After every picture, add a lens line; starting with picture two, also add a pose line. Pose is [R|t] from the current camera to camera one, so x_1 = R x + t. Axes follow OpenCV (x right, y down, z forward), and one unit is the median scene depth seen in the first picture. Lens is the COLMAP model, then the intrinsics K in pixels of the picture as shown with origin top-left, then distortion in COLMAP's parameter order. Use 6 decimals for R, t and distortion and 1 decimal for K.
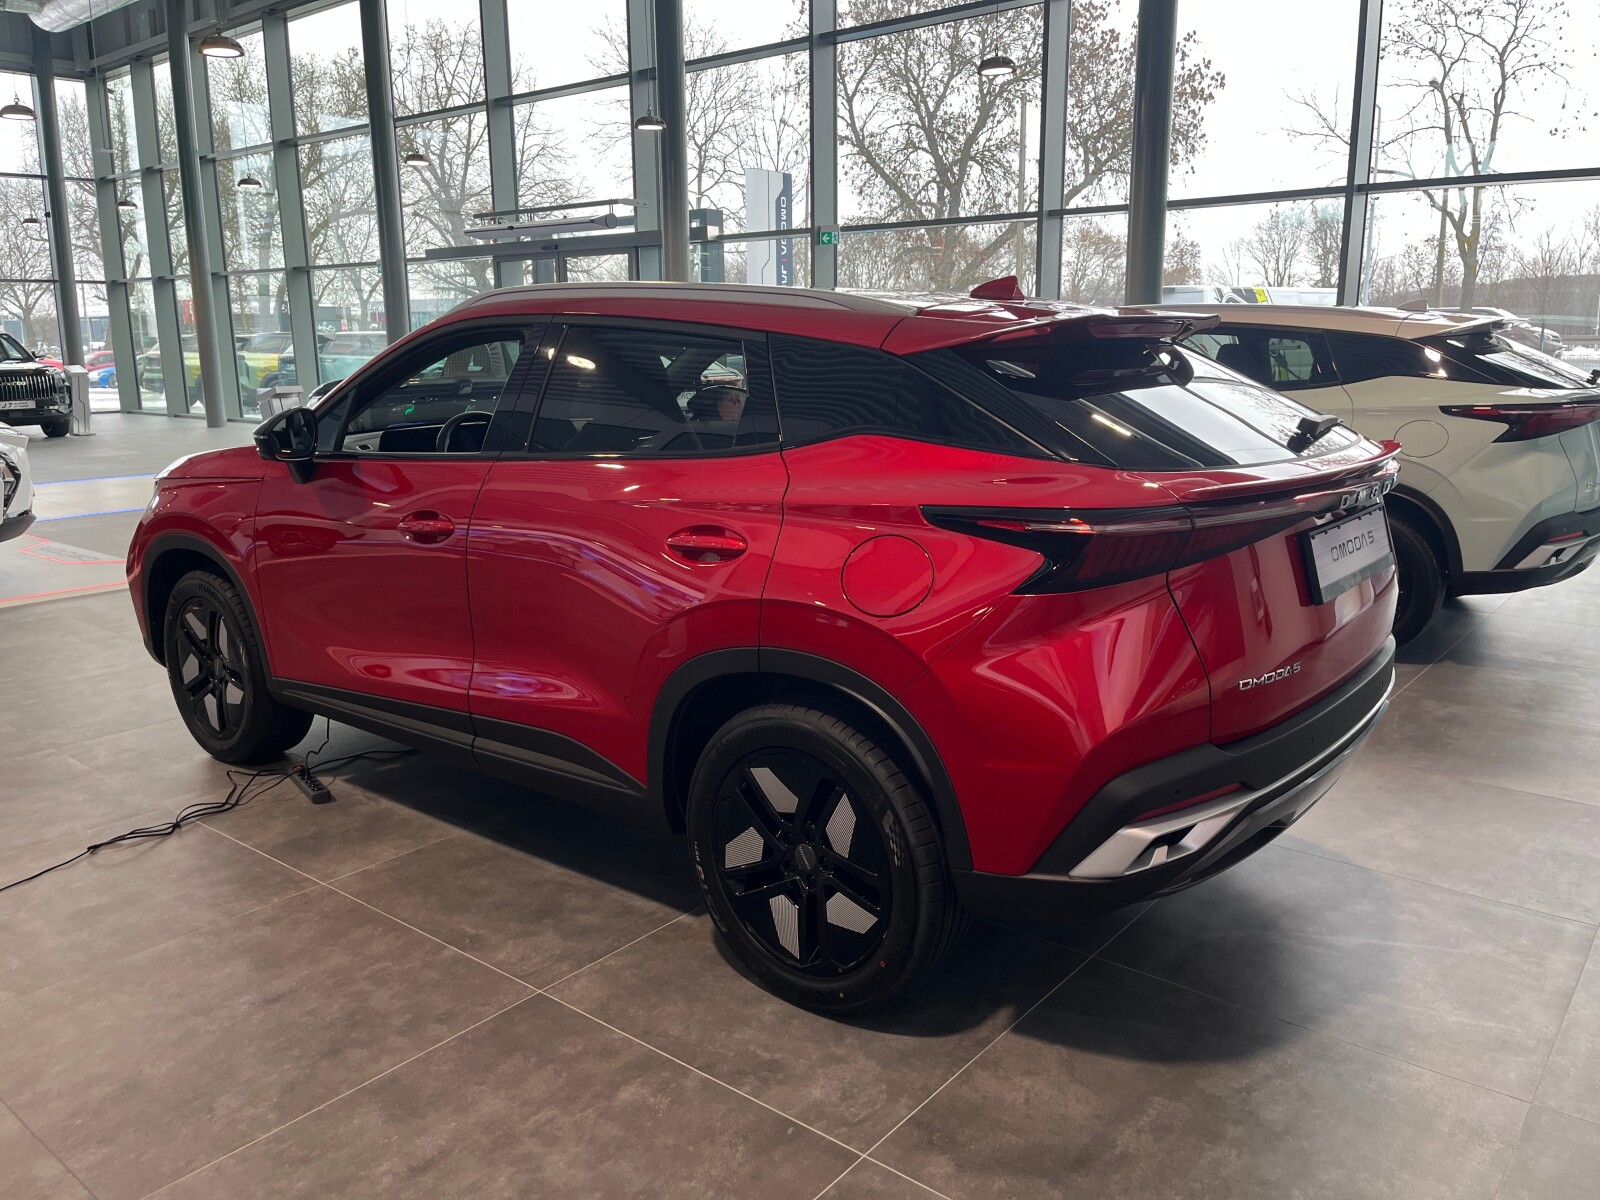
lens RADIAL K [[1234.5, 0, 818.7], [0, 1234.5, 585.1], [0, 0, 1]] dist [0.059791, -0.084371]
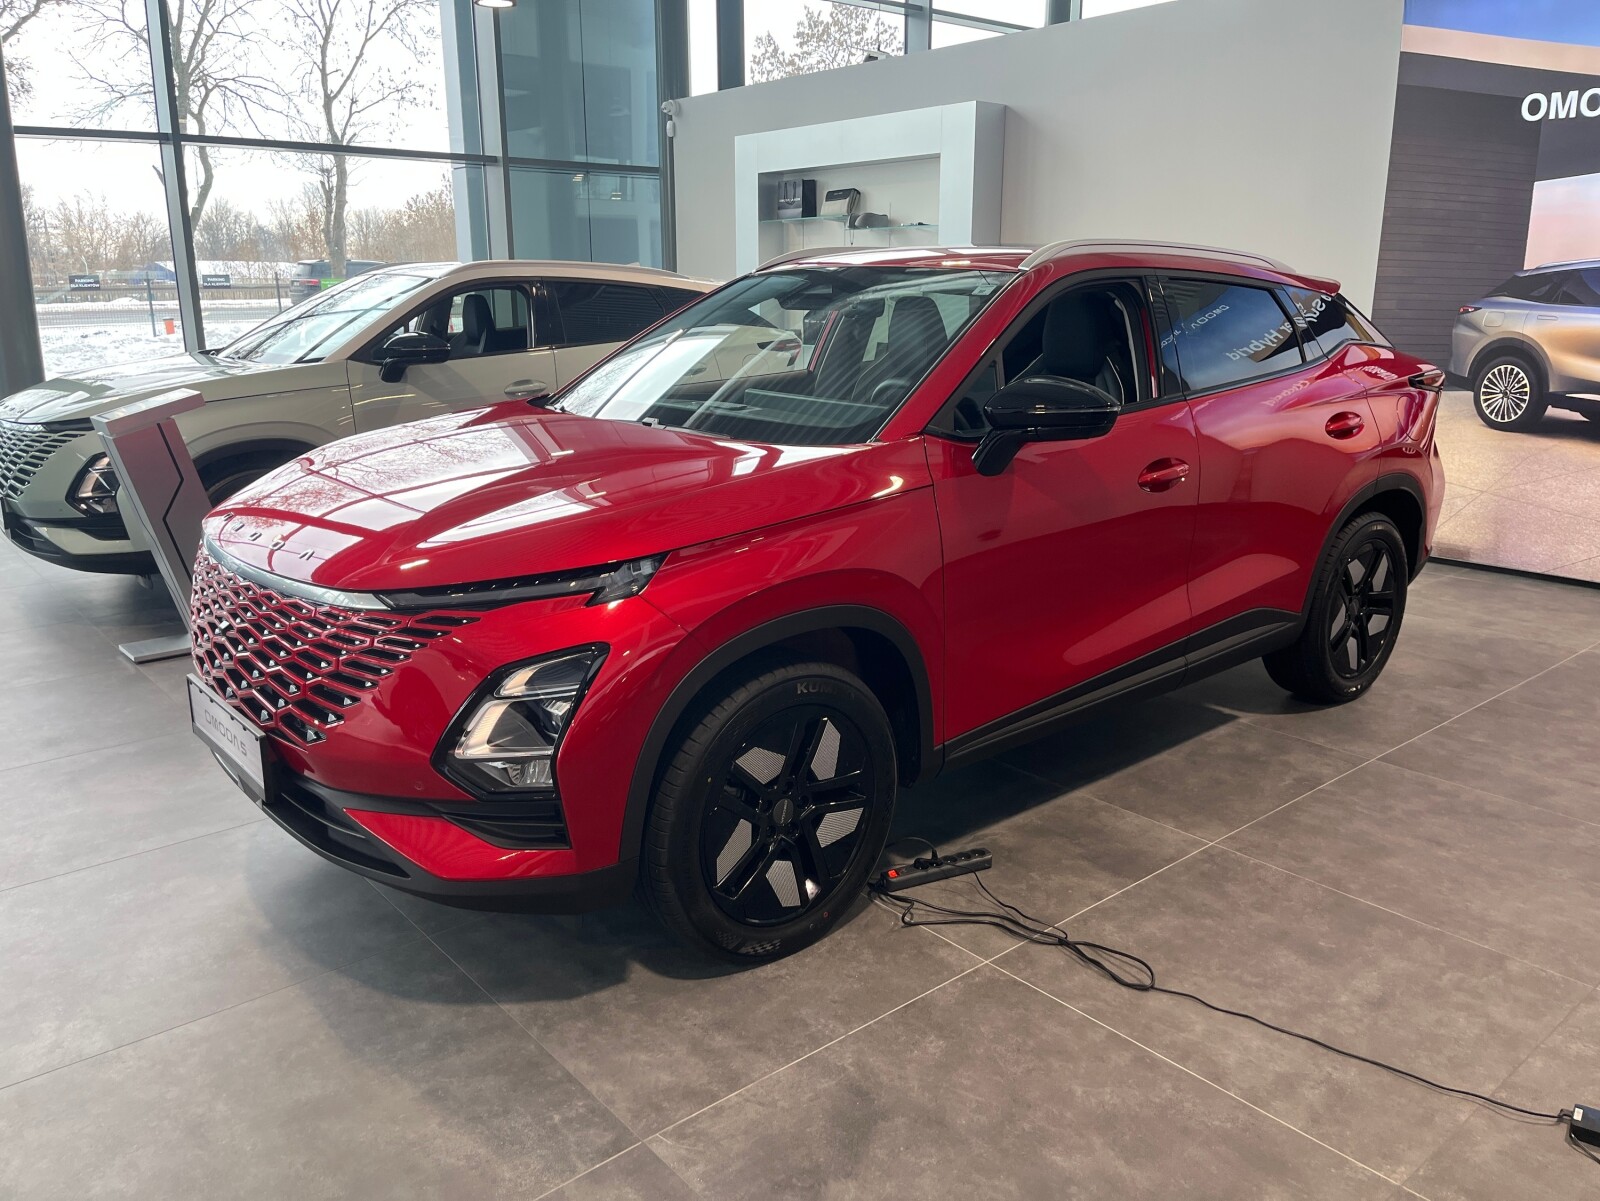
lens RADIAL K [[1224.3, 0, 806.6], [0, 1224.3, 594.8], [0, 0, 1]] dist [0.065013, -0.085368]
pose [[0.184508, -0.238913, 0.953350, -1.432610], [0.200517, 0.958753, 0.201460, -0.226628], [-0.962159, 0.153992, 0.224804, 1.126346]]
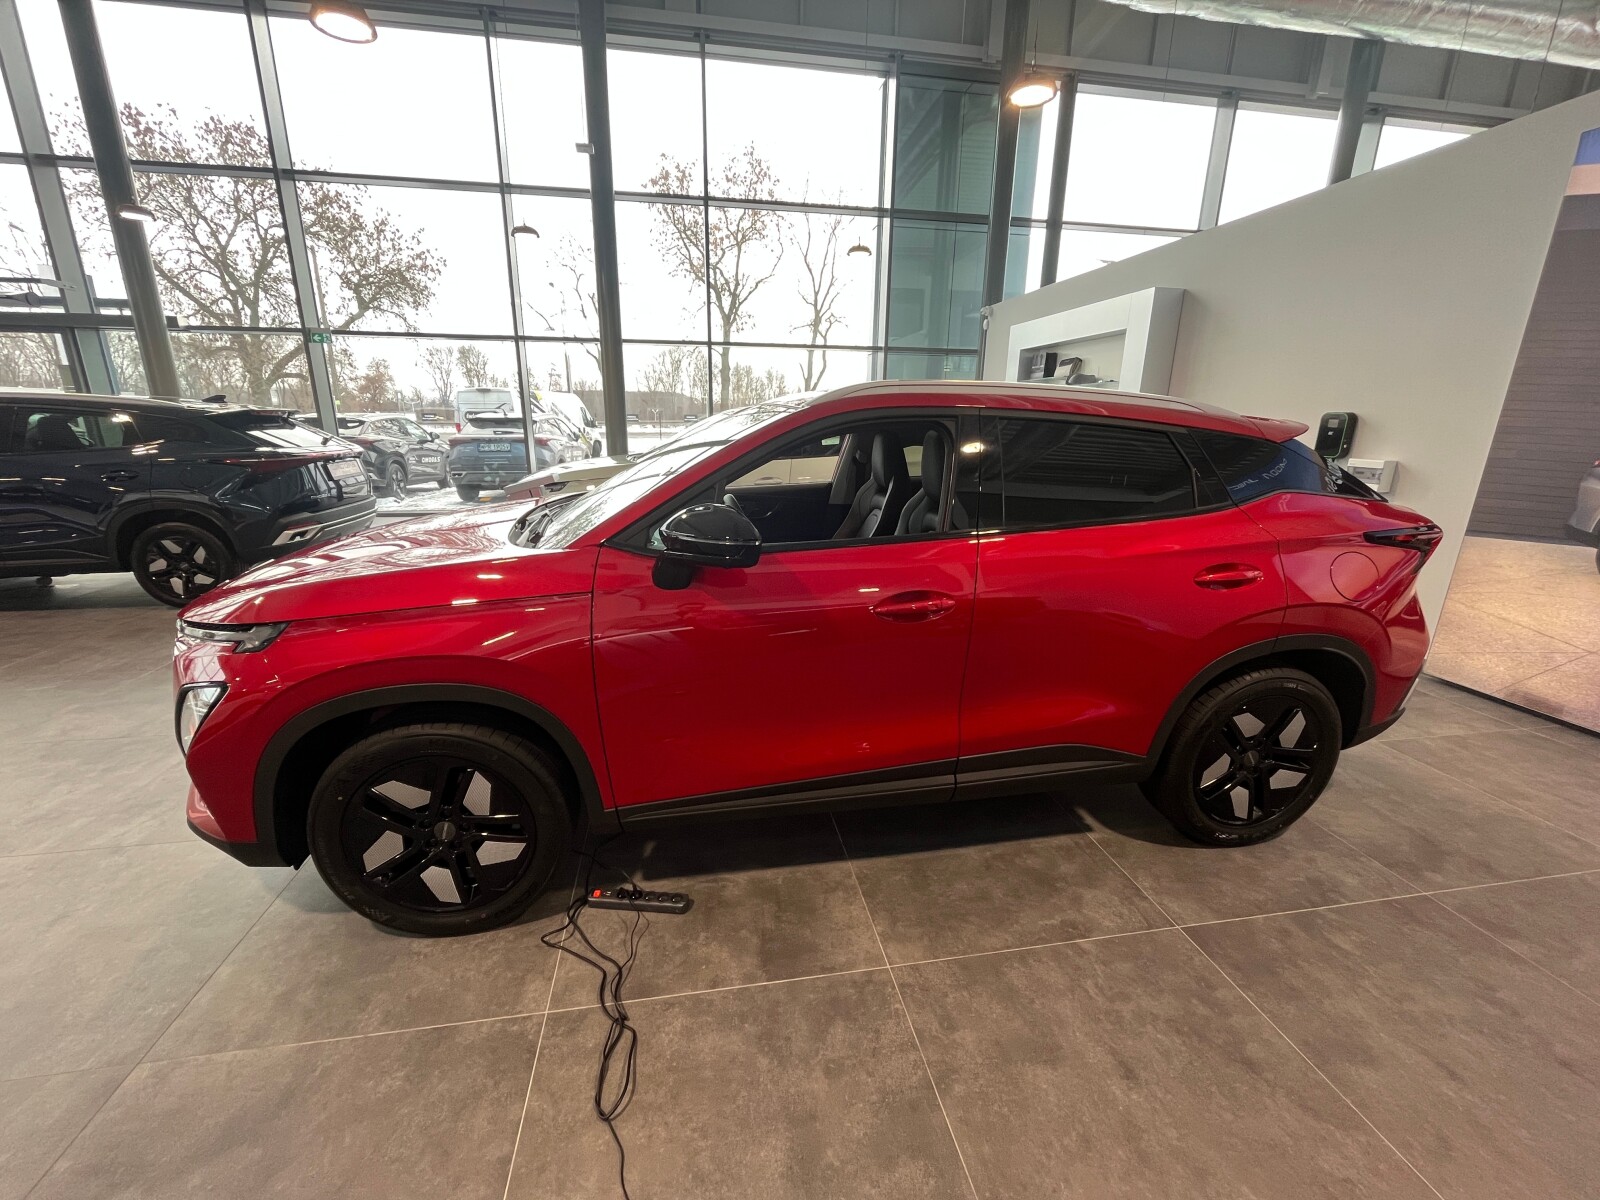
lens RADIAL K [[653.1, 0, 798.3], [0, 653.1, 604.4], [0, 0, 1]] dist [-0.002551, 0.000331]
pose [[0.659774, -0.194012, 0.725987, -0.829703], [0.135513, 0.980976, 0.139002, -0.147432], [-0.739144, 0.006670, 0.673514, 0.733746]]
